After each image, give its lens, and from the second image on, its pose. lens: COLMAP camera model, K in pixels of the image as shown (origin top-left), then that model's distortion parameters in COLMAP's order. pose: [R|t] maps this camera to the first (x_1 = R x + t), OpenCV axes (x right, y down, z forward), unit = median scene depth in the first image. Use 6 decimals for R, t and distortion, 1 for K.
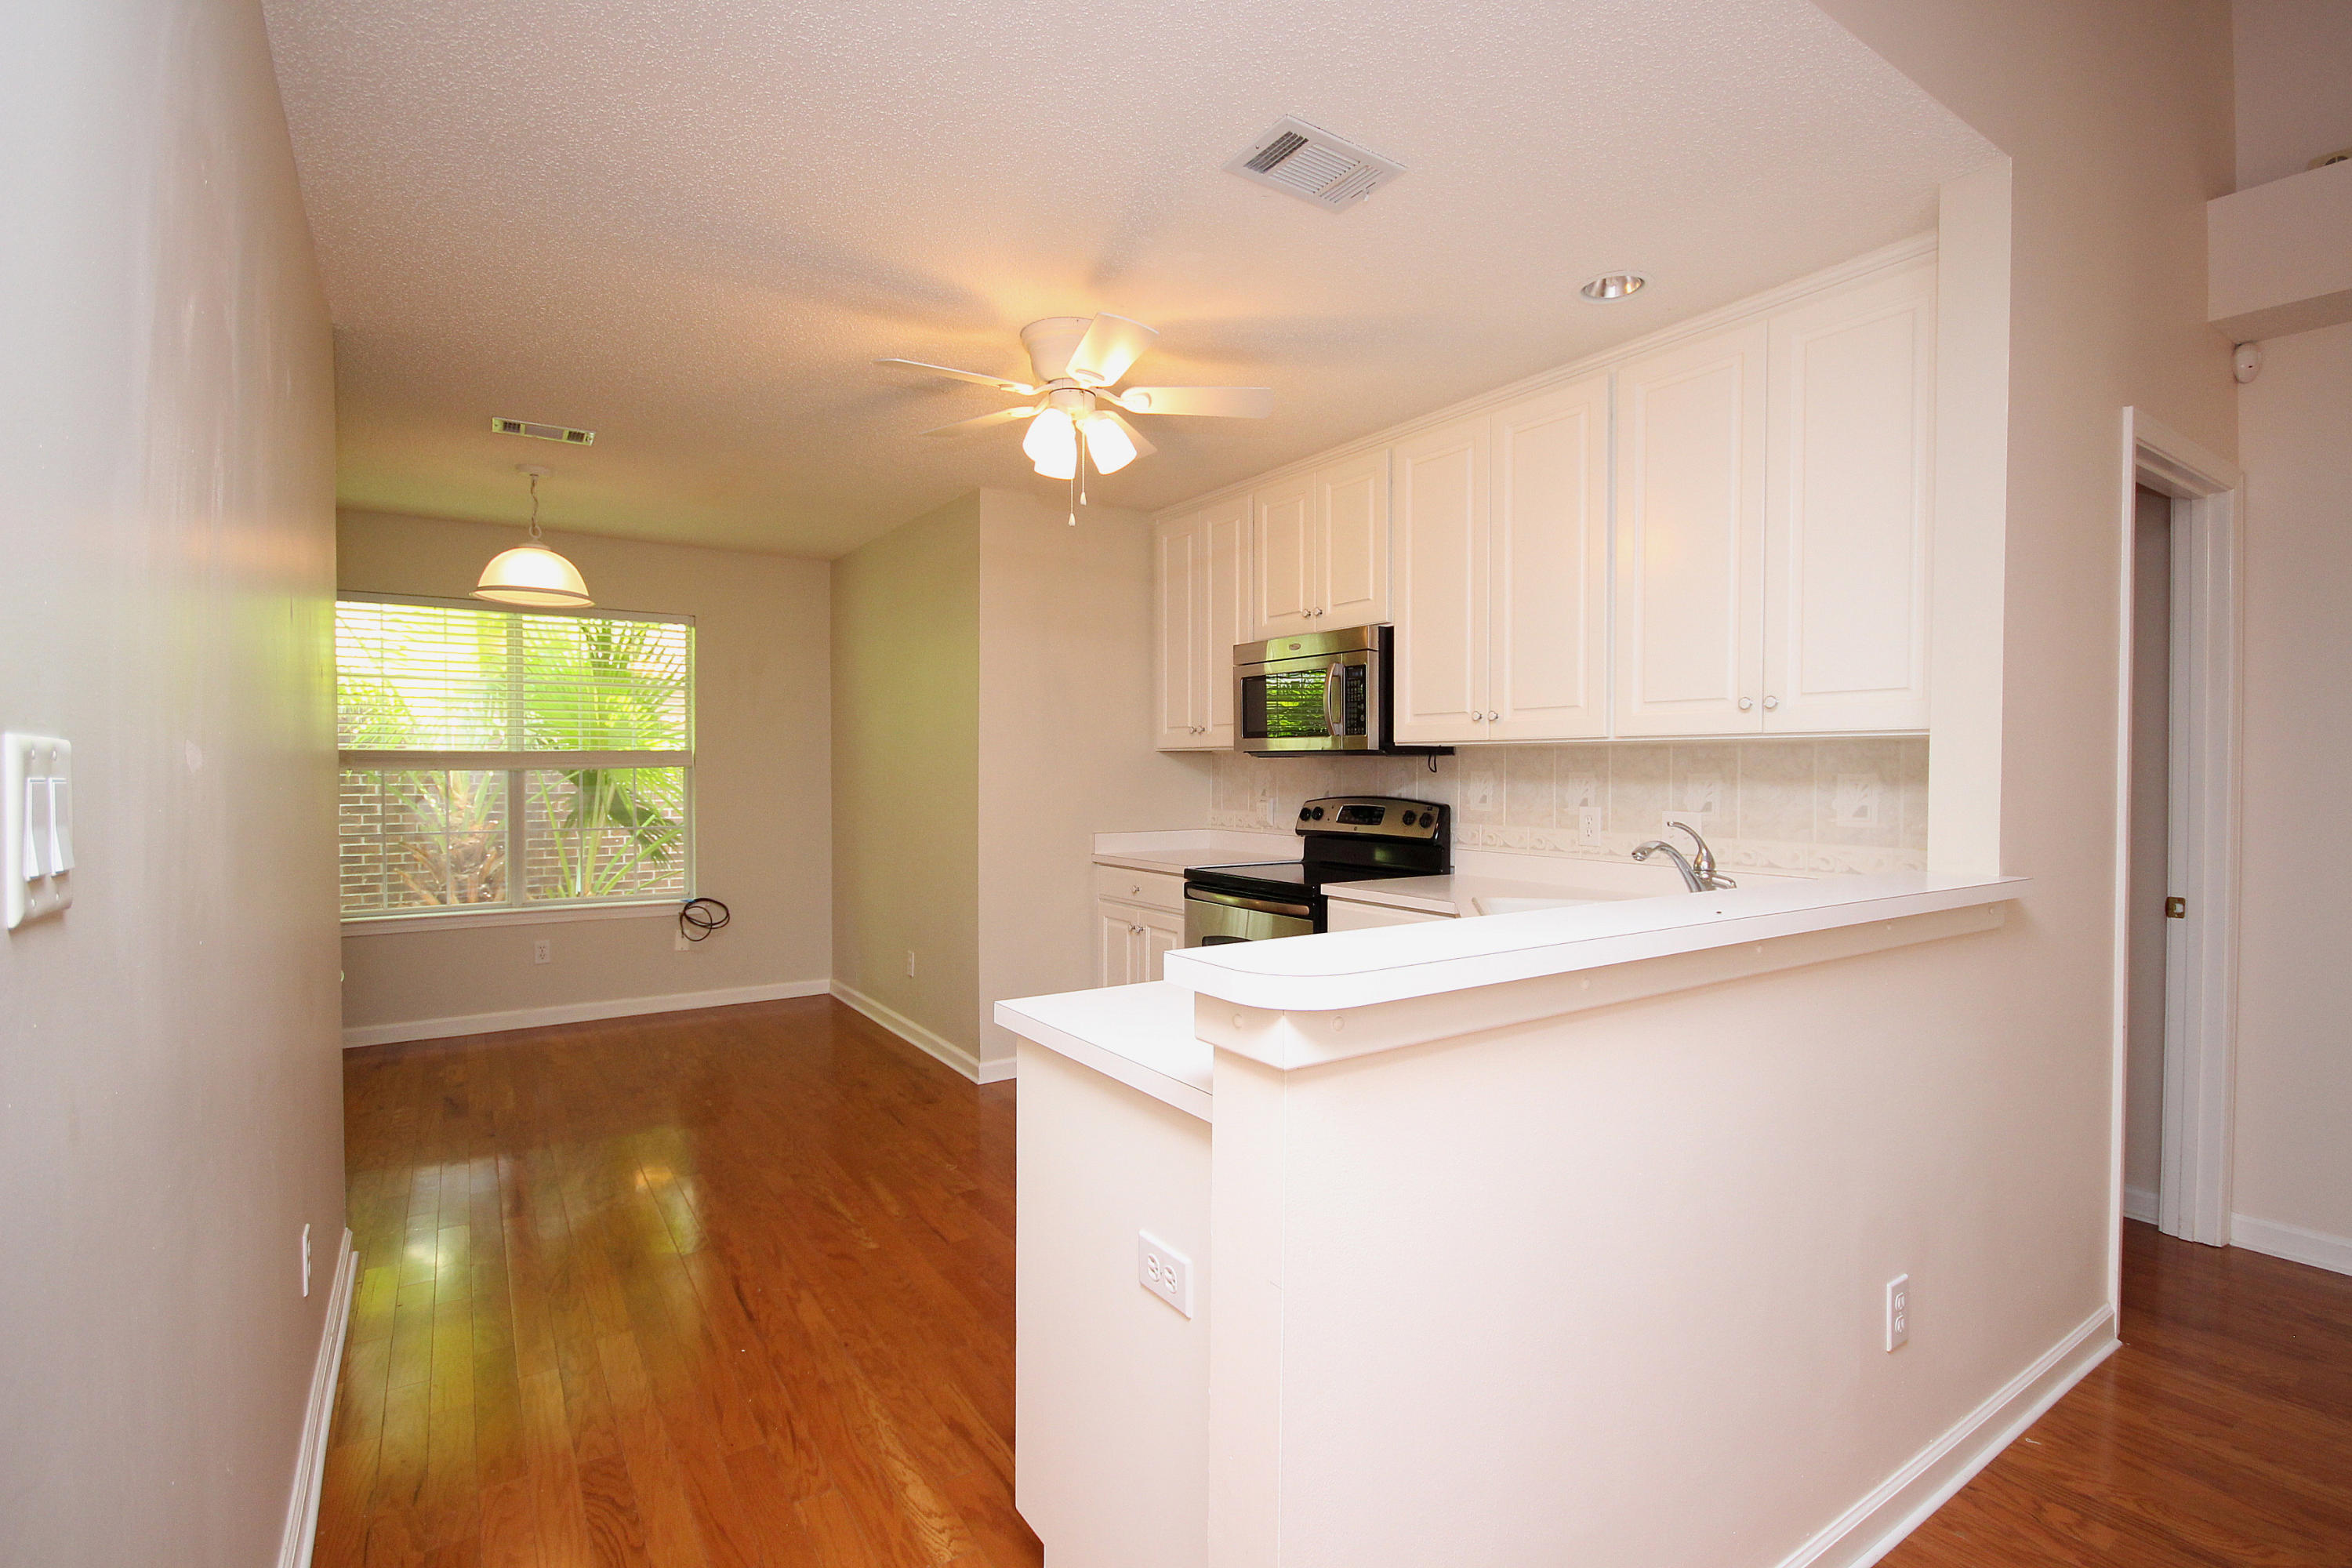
lens RADIAL K [[1076.5, 0, 1193.7], [0, 1076.5, 790.3], [0, 0, 1]] dist [-0.005830, -0.003762]
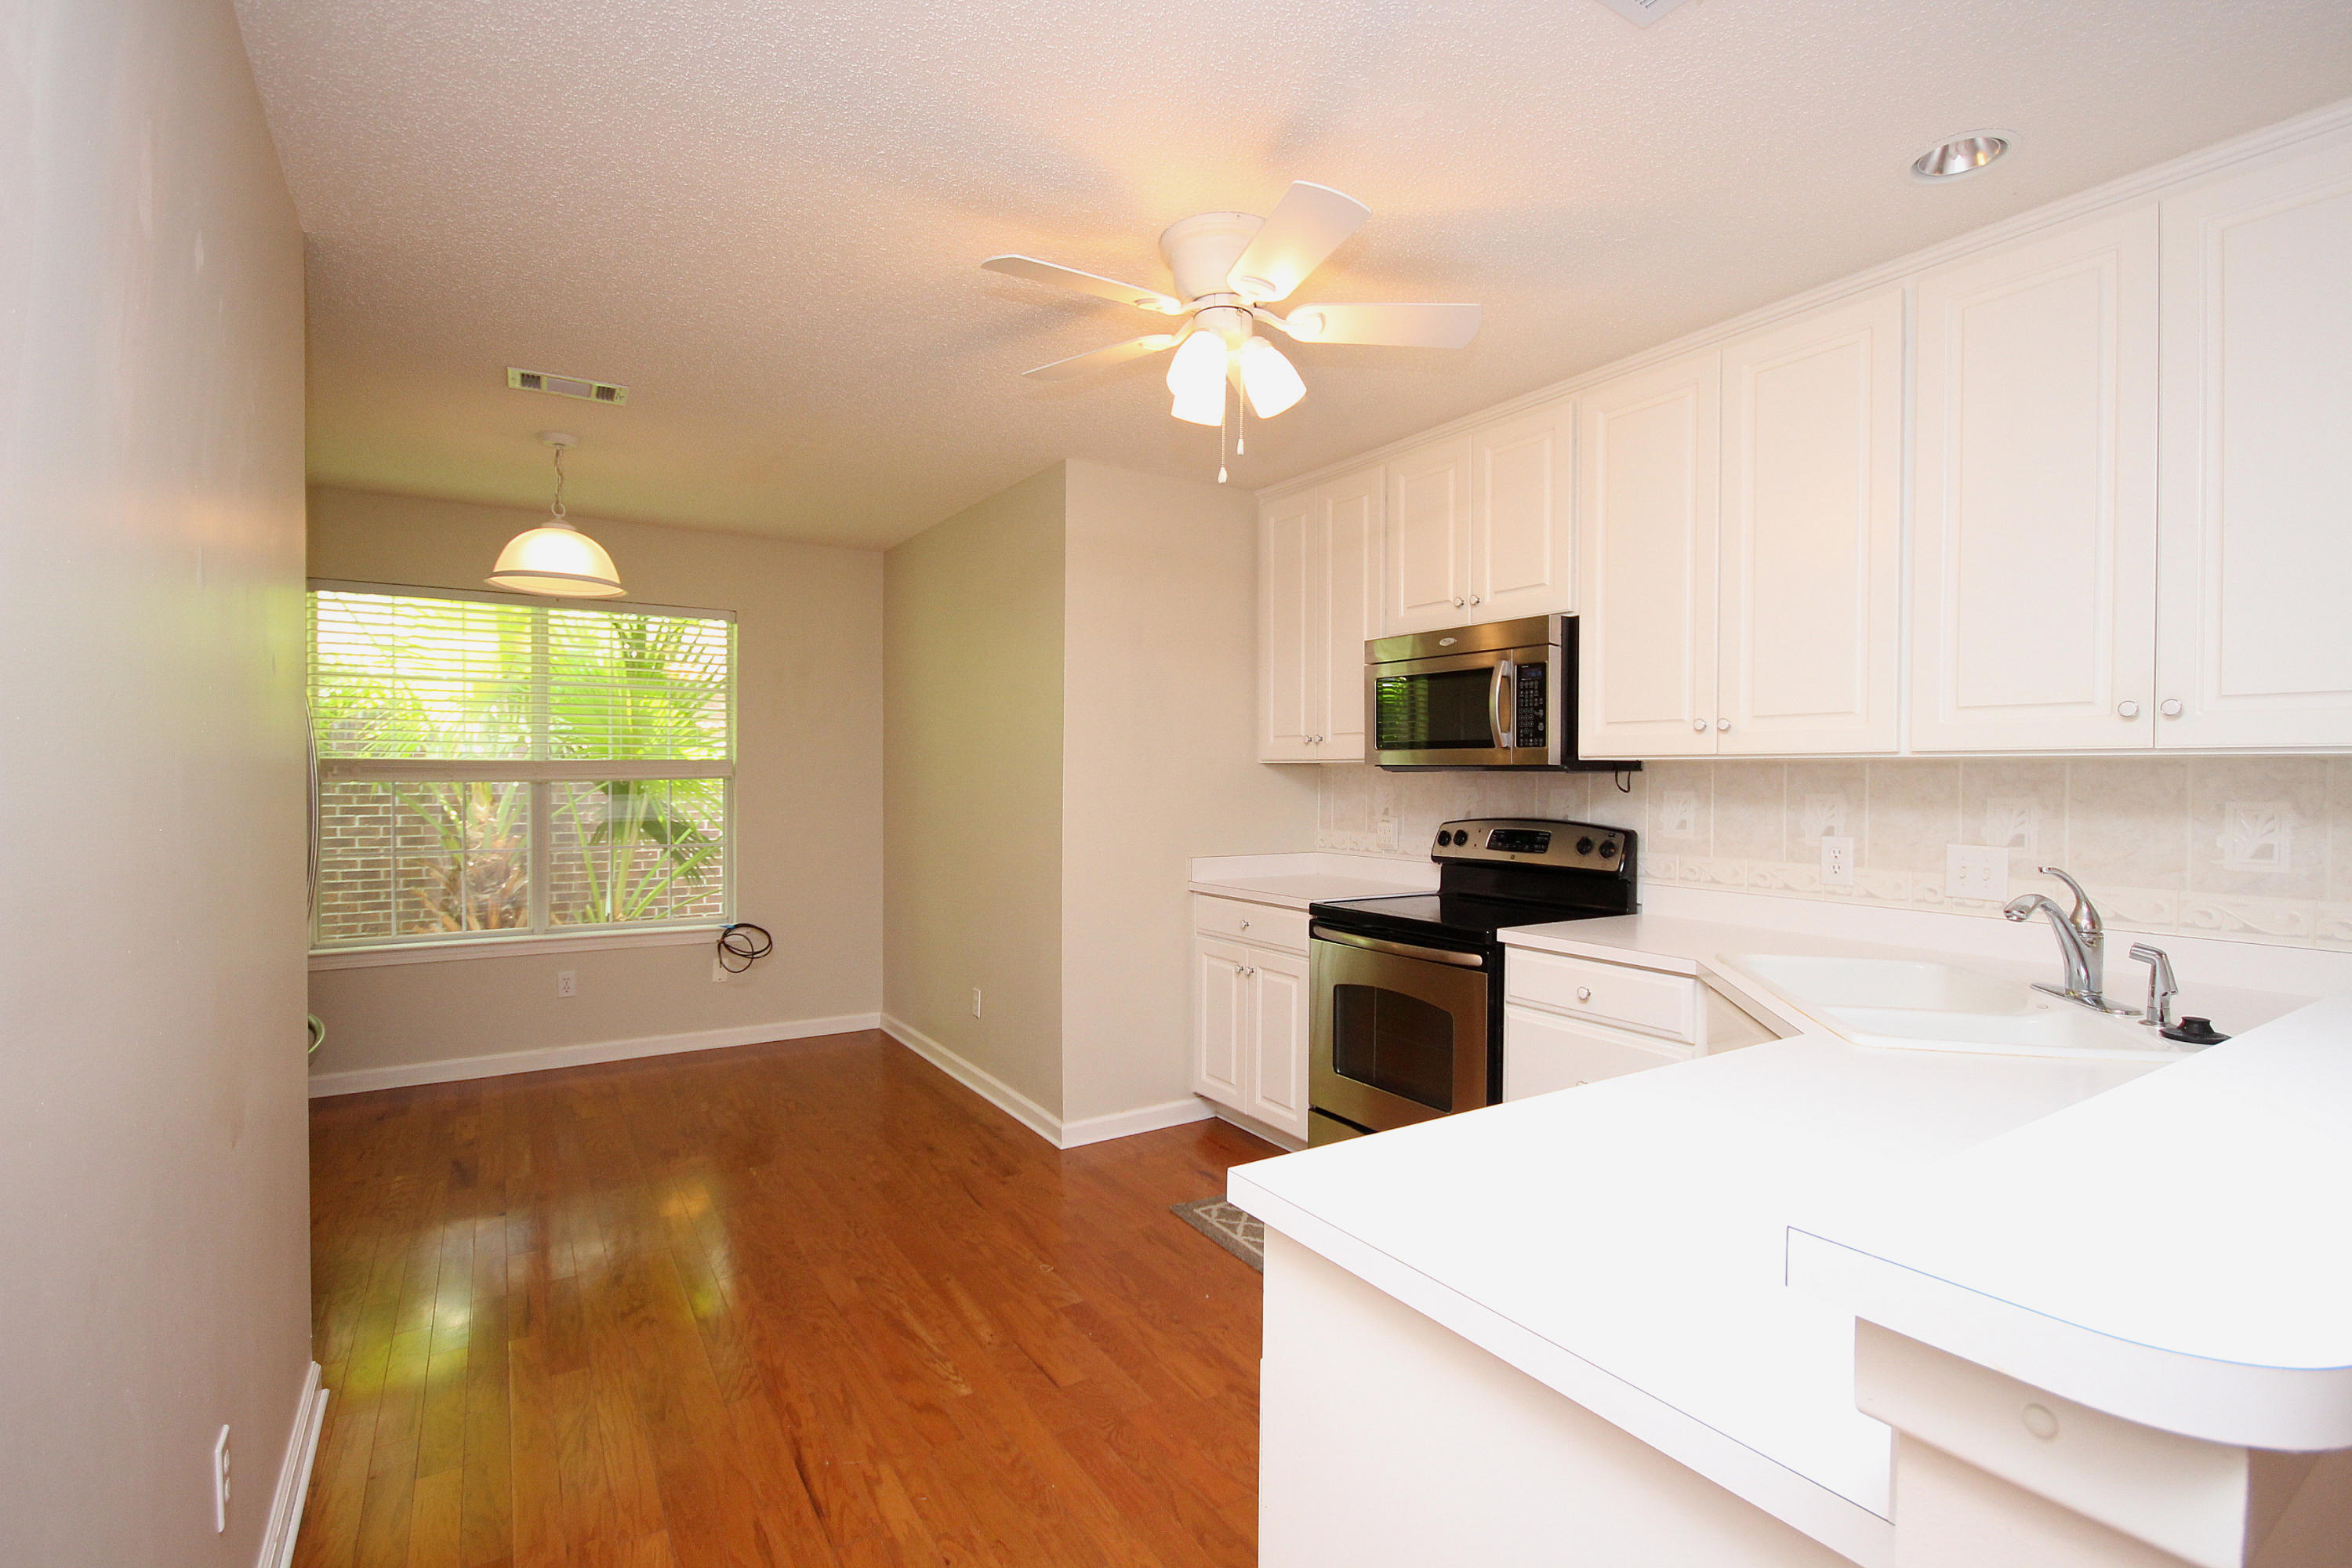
lens RADIAL K [[1076.5, 0, 1191.1], [0, 1076.5, 787.5], [0, 0, 1]] dist [-0.005830, -0.003762]
pose [[0.999640, 0.003351, -0.026633, -0.087779], [-0.003555, 0.999965, -0.007626, -0.012719], [0.026607, 0.007718, 0.999616, 0.163646]]
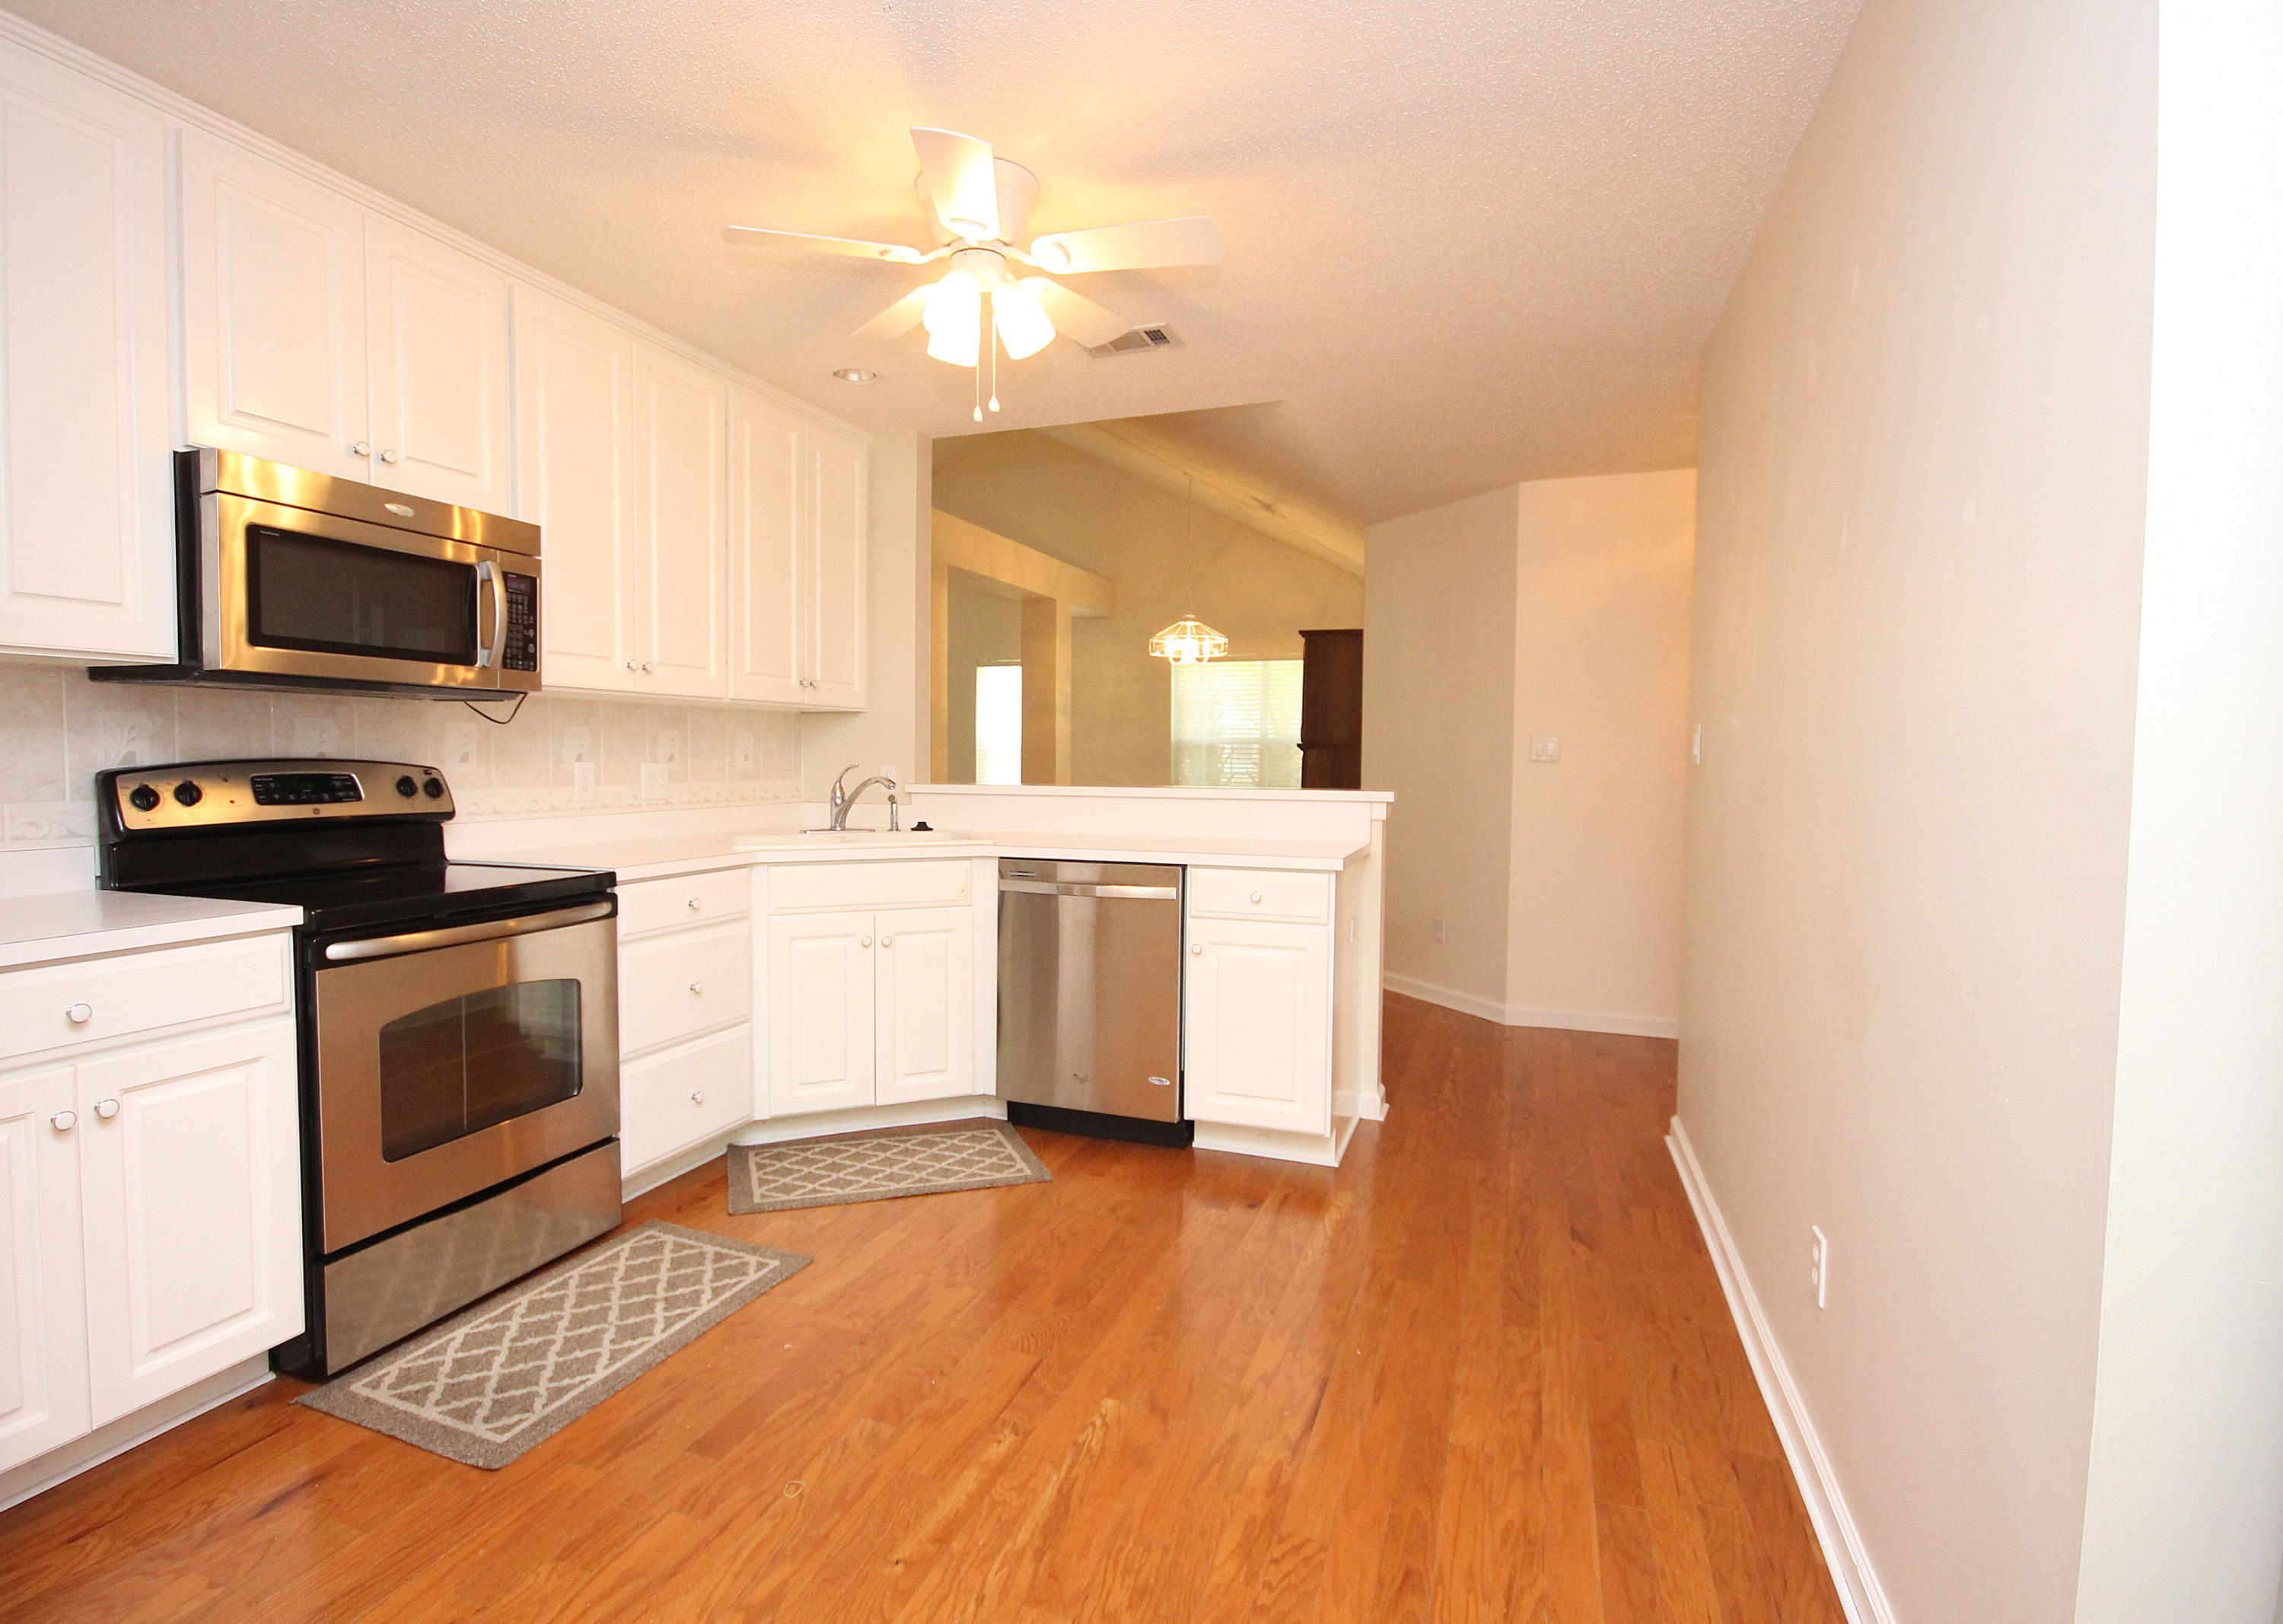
lens RADIAL K [[1145.9, 0, 1066.0], [0, 1145.9, 802.5], [0, 0, 1]] dist [-0.006028, -0.000641]
pose [[-0.555983, -0.040438, 0.830209, -0.687674], [0.008907, 0.998469, 0.054598, -0.000950], [-0.831146, 0.037750, -0.554772, 1.110205]]
